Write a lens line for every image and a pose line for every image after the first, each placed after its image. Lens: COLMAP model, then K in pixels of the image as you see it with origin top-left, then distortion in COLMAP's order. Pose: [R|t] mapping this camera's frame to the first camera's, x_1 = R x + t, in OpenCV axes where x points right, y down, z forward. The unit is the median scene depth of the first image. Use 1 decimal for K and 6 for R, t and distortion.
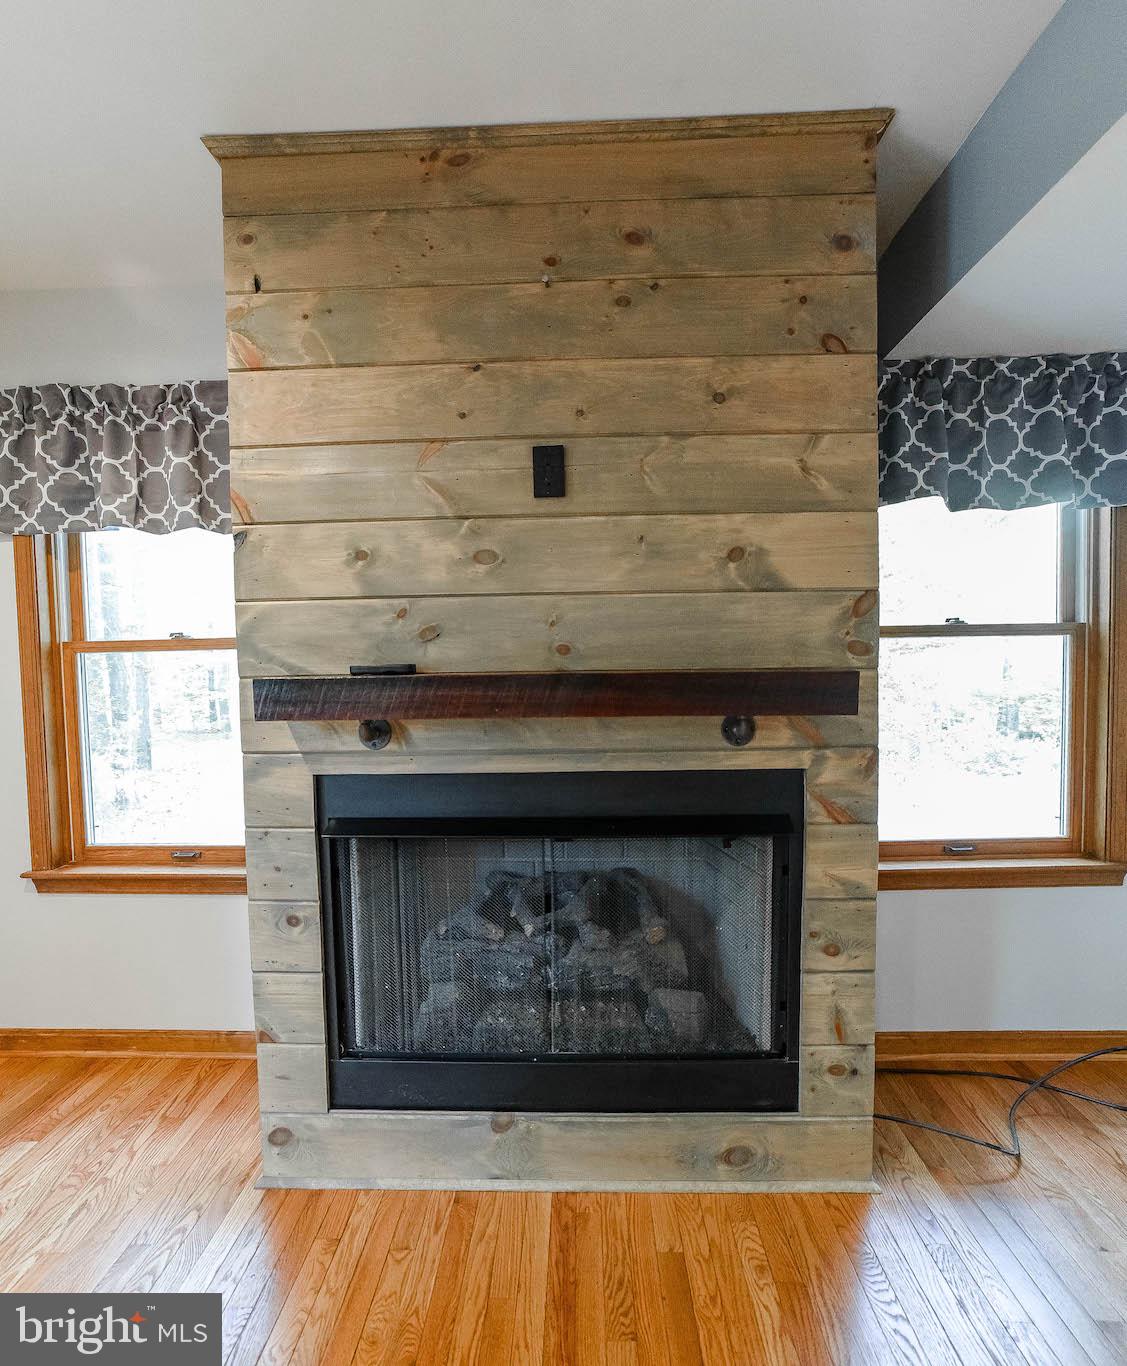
lens RADIAL K [[644.4, 0, 566.5], [0, 644.4, 687.9], [0, 0, 1]] dist [-0.065030, 0.036046]
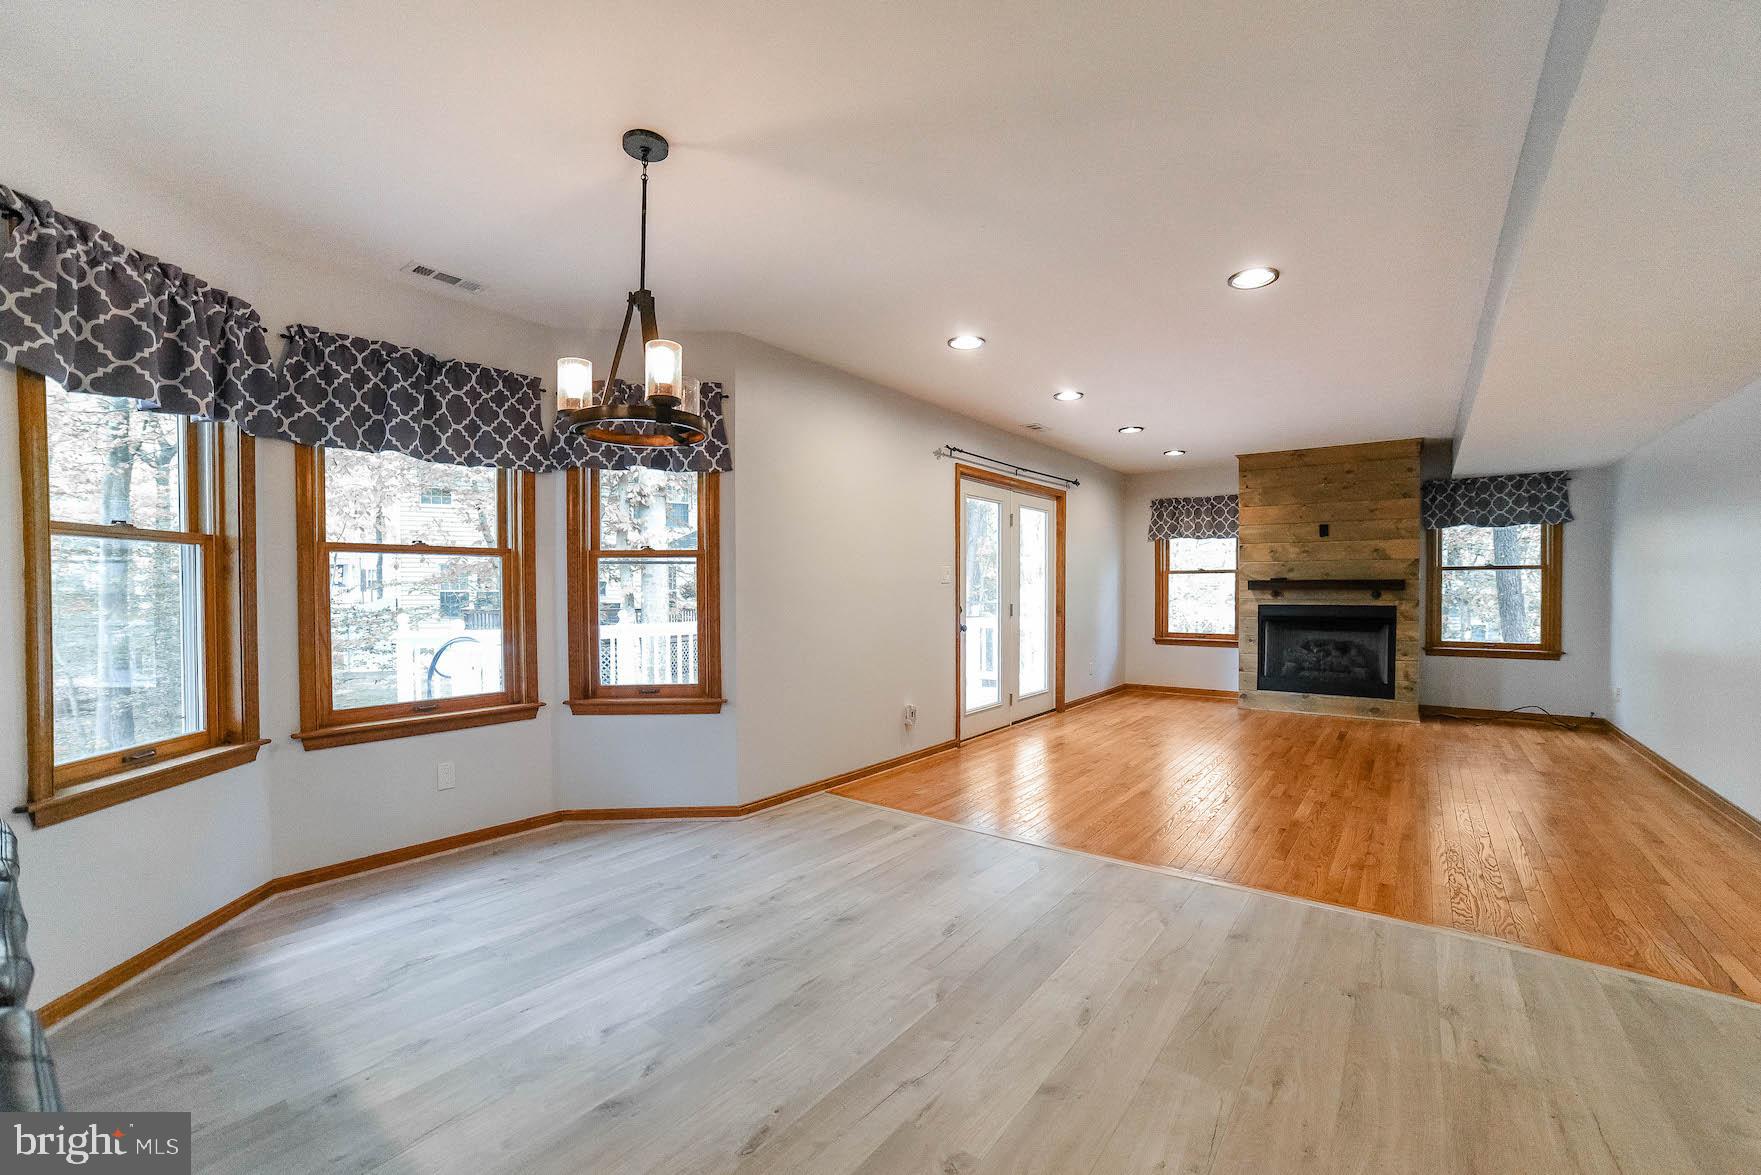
lens RADIAL K [[768.1, 0, 886.6], [0, 768.1, 602.0], [0, 0, 1]] dist [-0.066871, 0.031462]
pose [[0.816766, 0.024680, -0.576442, 0.457343], [-0.037239, 0.999257, -0.009981, 0.257808], [0.575767, 0.029618, 0.817077, -4.342590]]
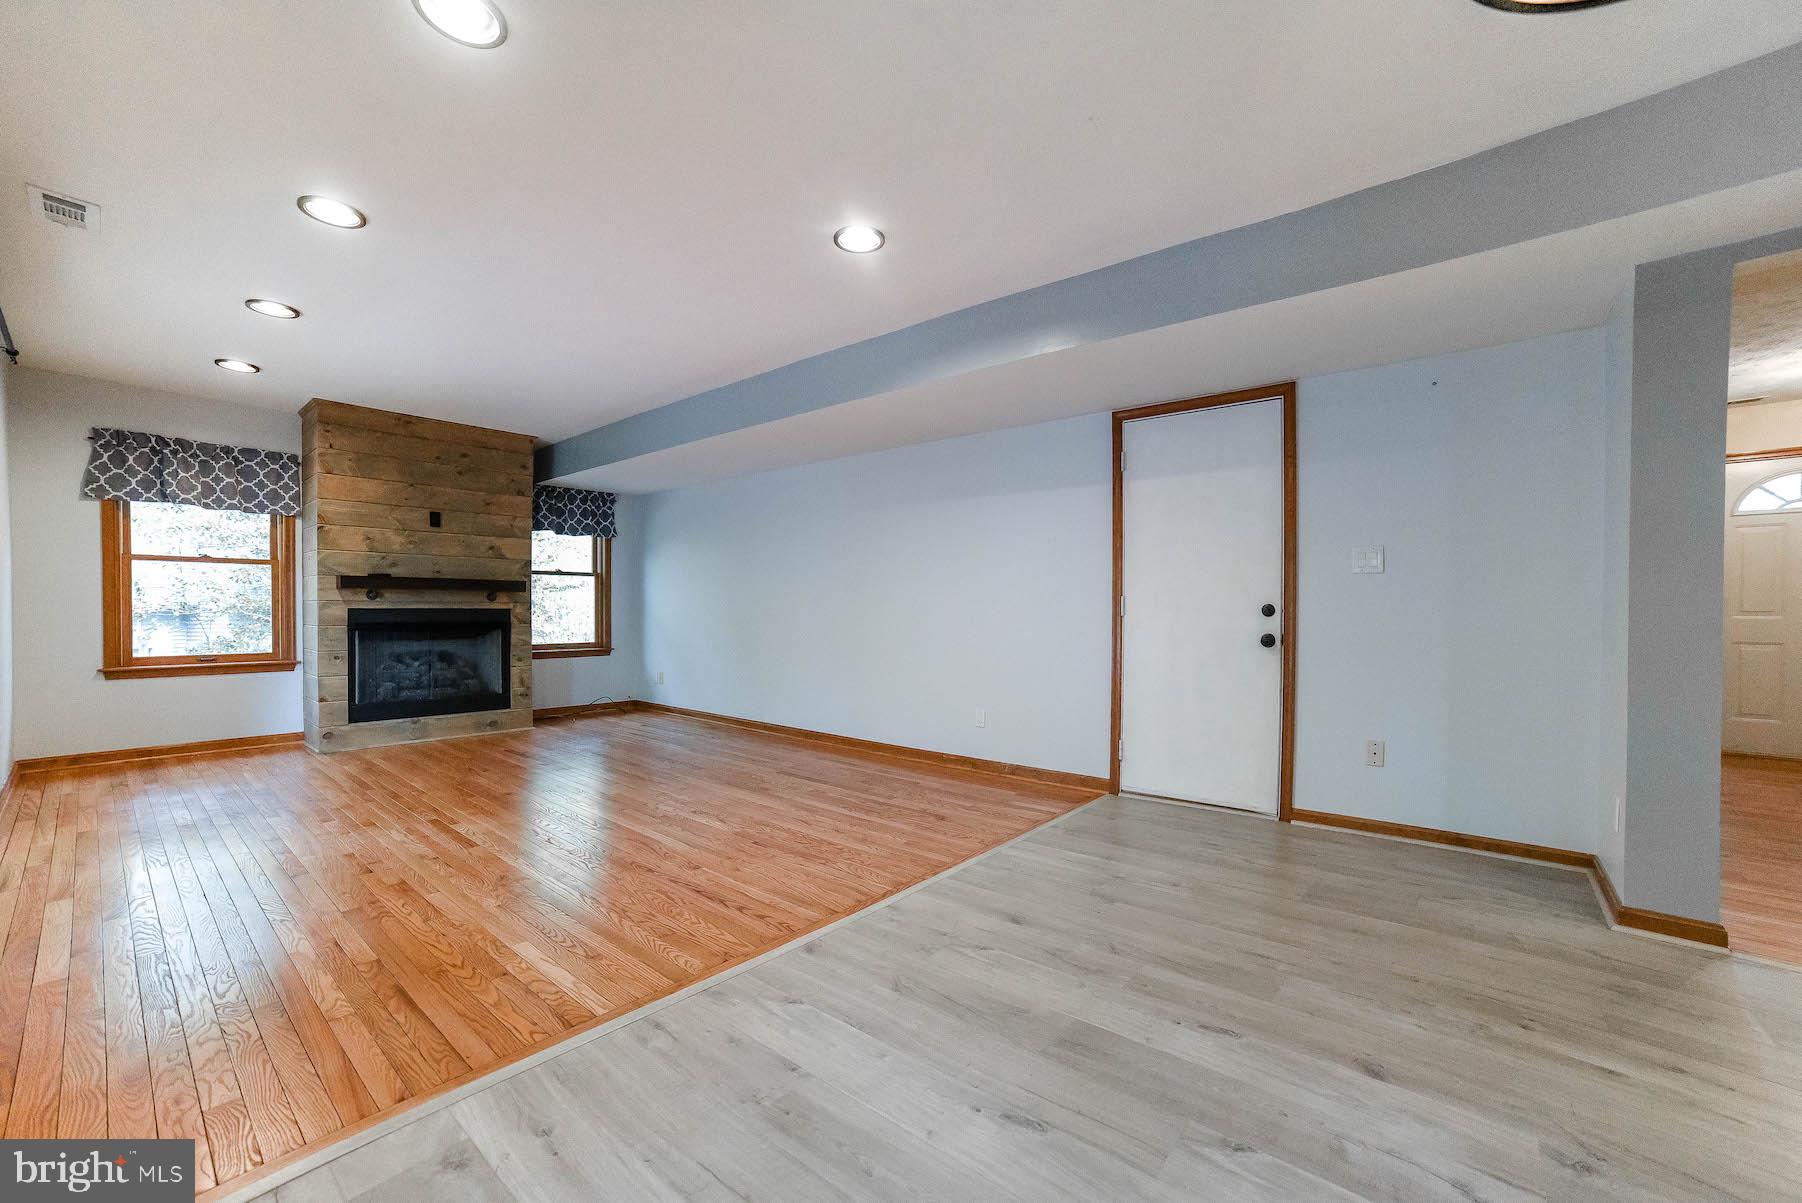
lens RADIAL K [[728.9, 0, 925.0], [0, 728.9, 611.8], [0, 0, 1]] dist [-0.077711, 0.027876]
pose [[0.582060, 0.015246, 0.813003, -1.497339], [0.023261, 0.999103, -0.035389, 0.334026], [-0.812813, 0.039509, 0.581184, -3.157682]]
